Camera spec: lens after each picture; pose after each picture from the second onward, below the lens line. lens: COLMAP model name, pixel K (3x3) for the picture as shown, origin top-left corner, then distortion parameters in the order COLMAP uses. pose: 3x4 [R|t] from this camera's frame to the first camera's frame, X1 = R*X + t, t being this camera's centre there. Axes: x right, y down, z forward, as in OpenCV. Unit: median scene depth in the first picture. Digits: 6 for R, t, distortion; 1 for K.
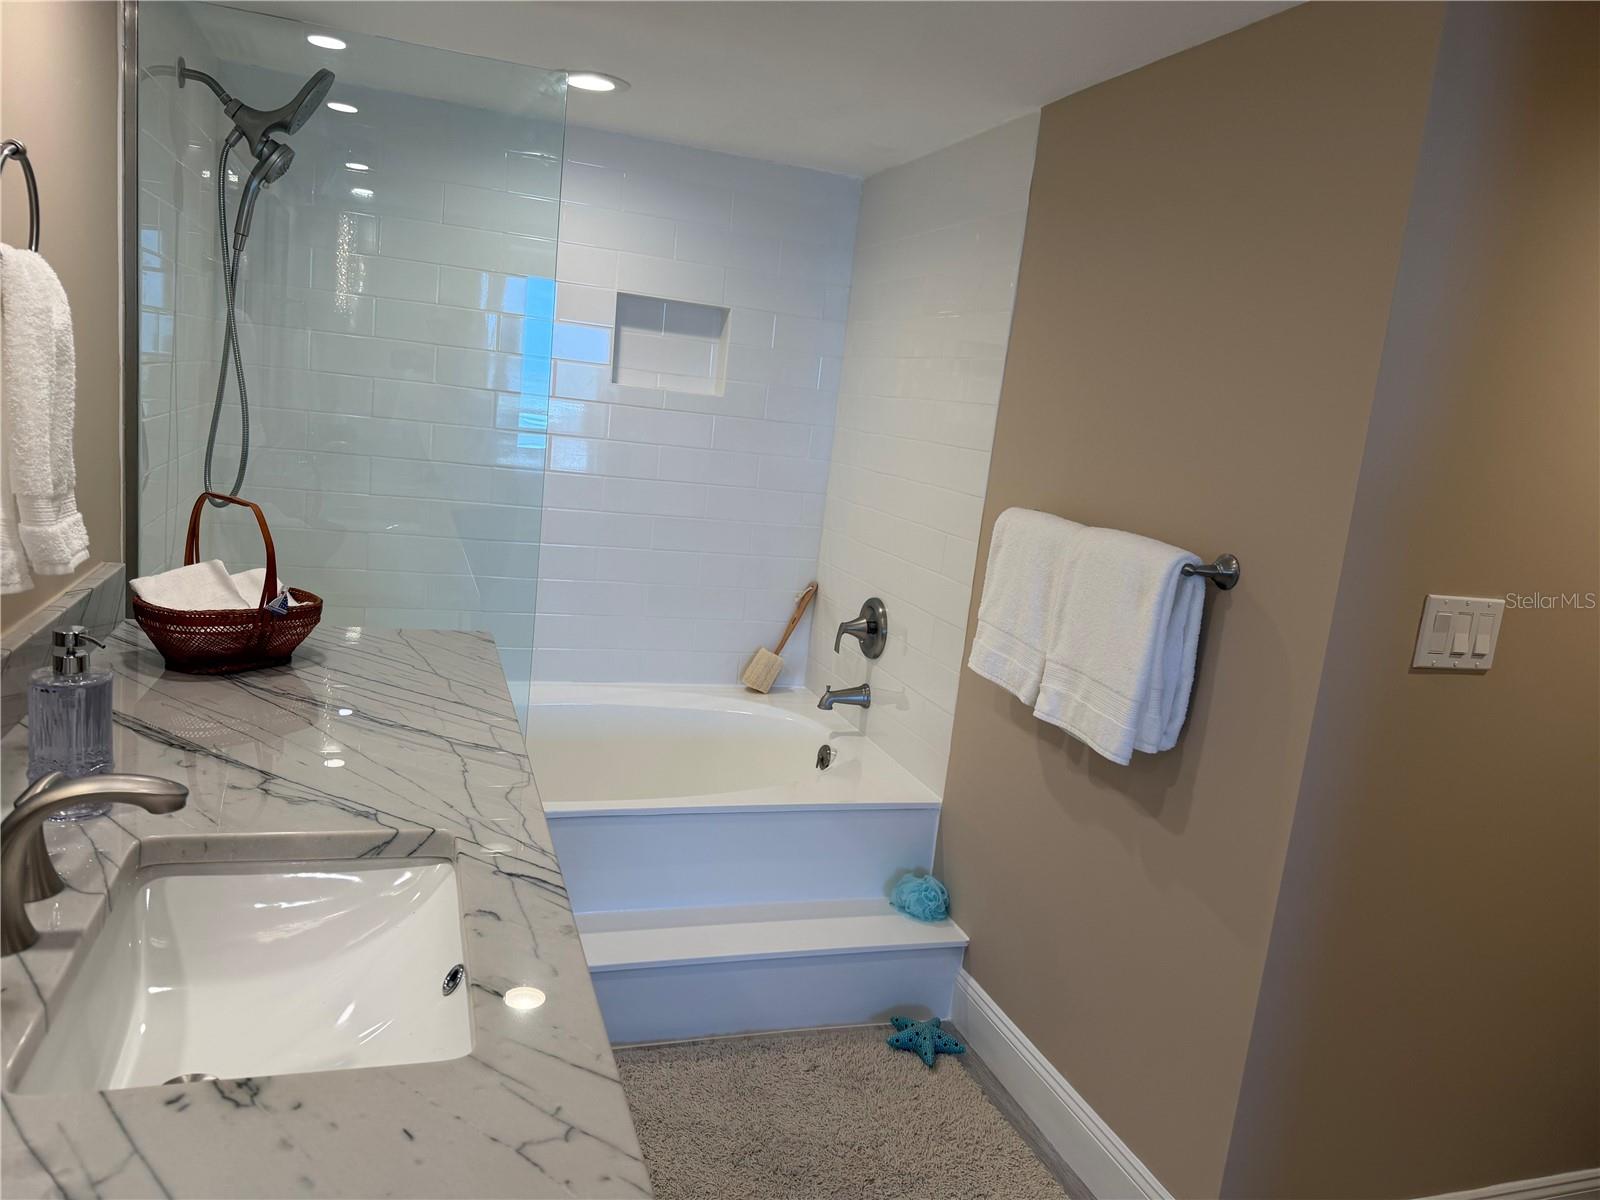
lens RADIAL K [[1141.3, 0, 800.0], [0, 1141.3, 600.0], [0, 0, 1]] dist [-0.001722, -0.000944]
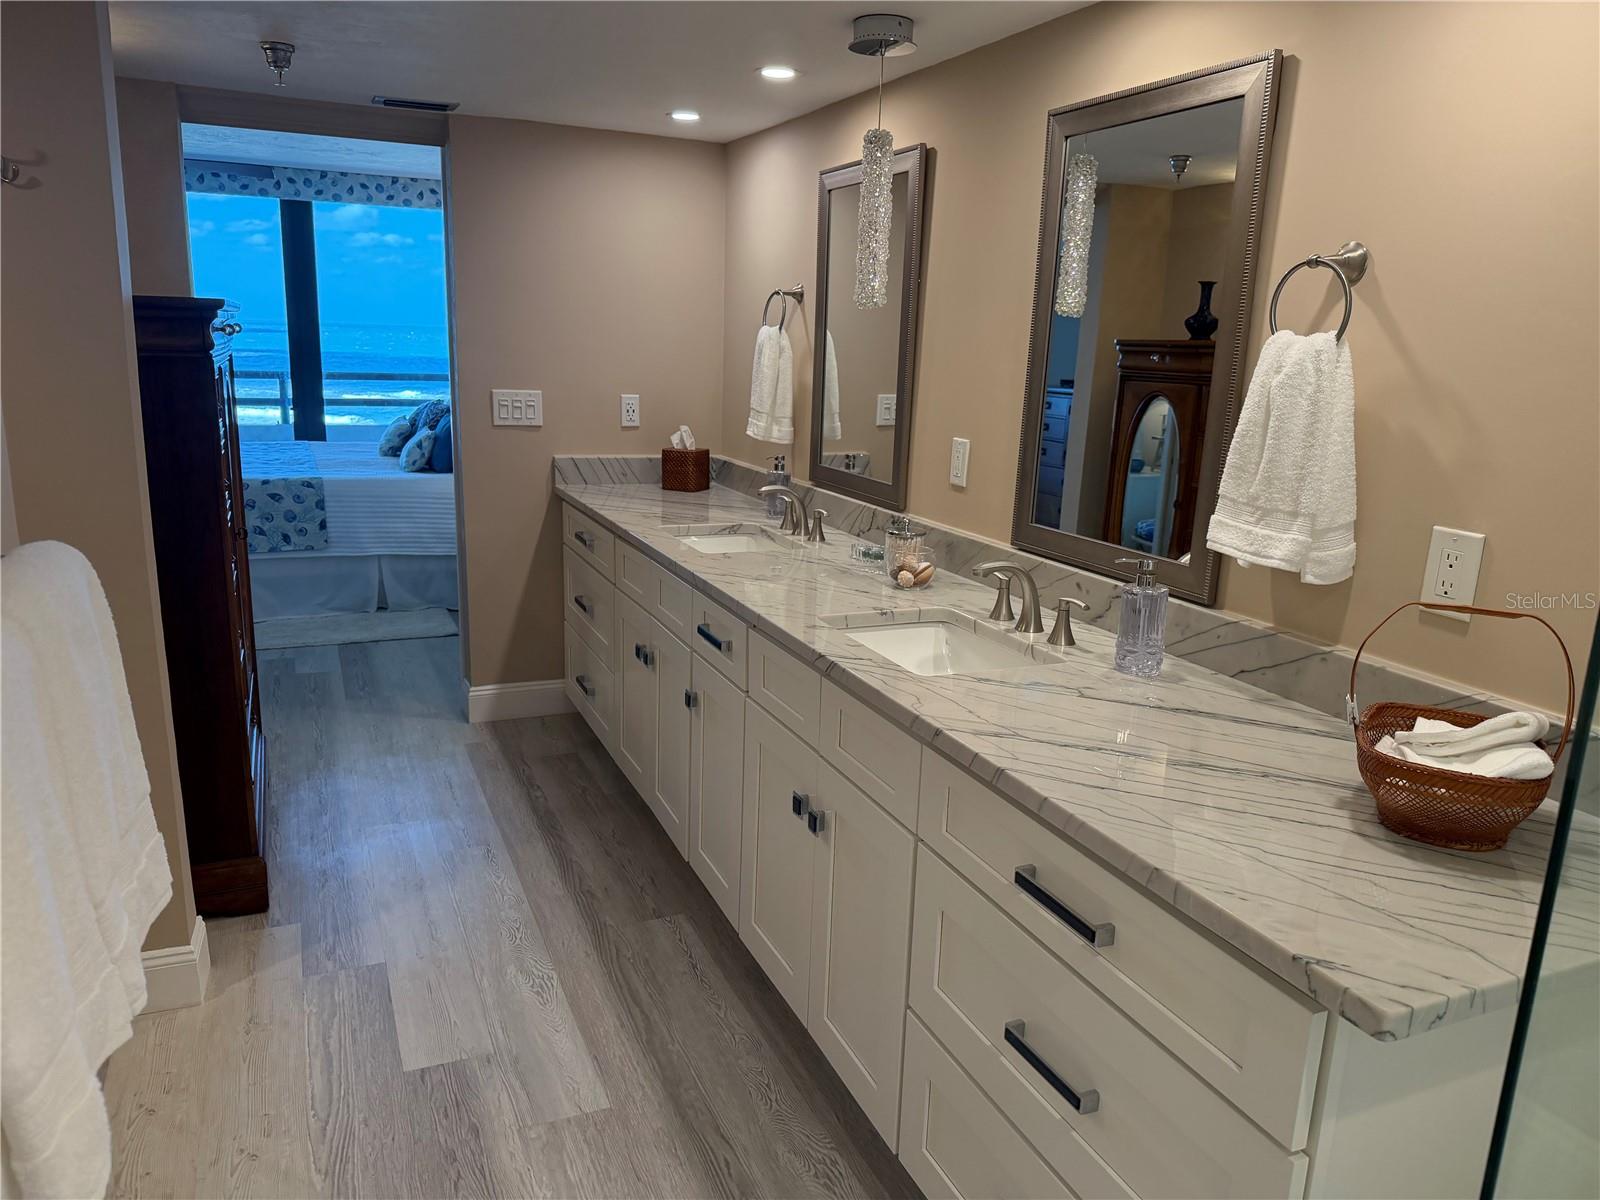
lens RADIAL K [[1126.6, 0, 829.1], [0, 1126.6, 581.6], [0, 0, 1]] dist [0.000106, 0.000506]
pose [[-0.985711, -0.097596, -0.137292, 0.027418], [-0.142414, 0.918119, 0.369832, -0.313427], [0.089956, 0.384100, -0.918899, 1.585998]]
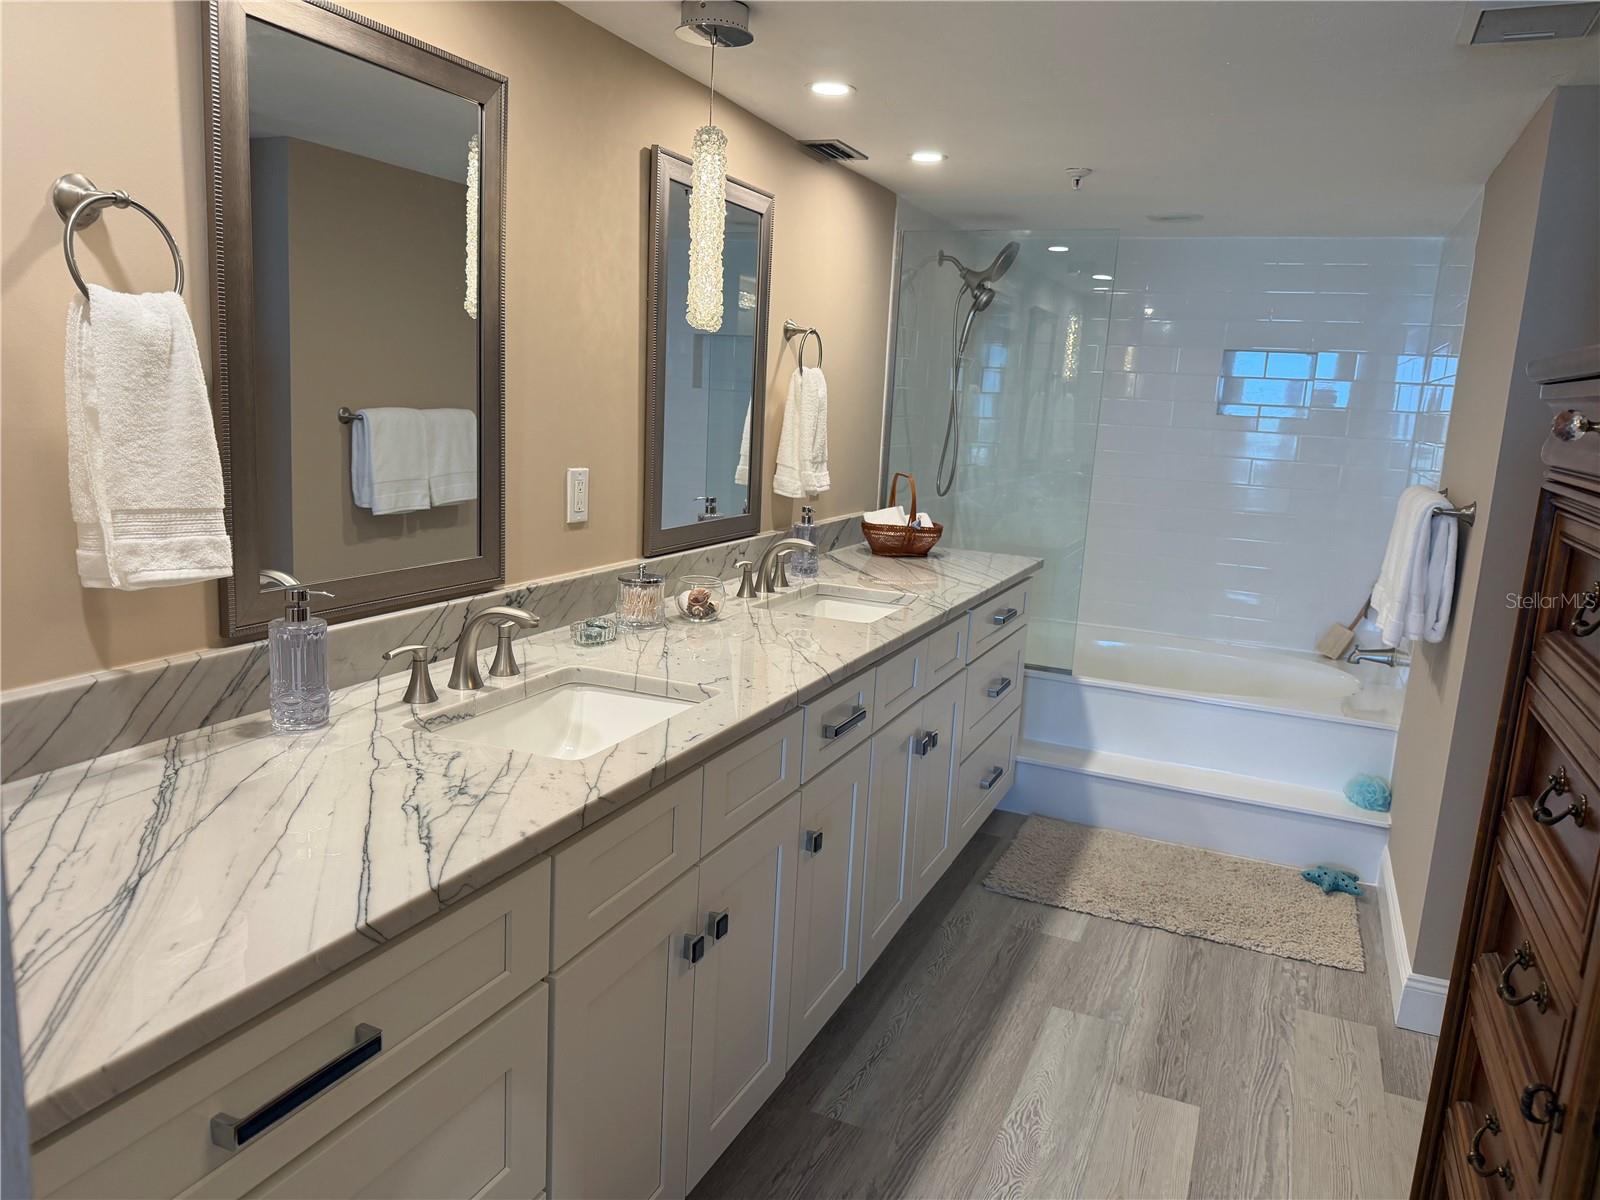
lens RADIAL K [[1133.8, 0, 810.0], [0, 1133.8, 604.0], [0, 0, 1]] dist [0.087349, -0.141843]
pose [[0.746367, 0.055792, -0.663192, 0.749135], [-0.090971, 0.995679, -0.018617, 0.196823], [0.659288, 0.074227, 0.748218, -0.641578]]
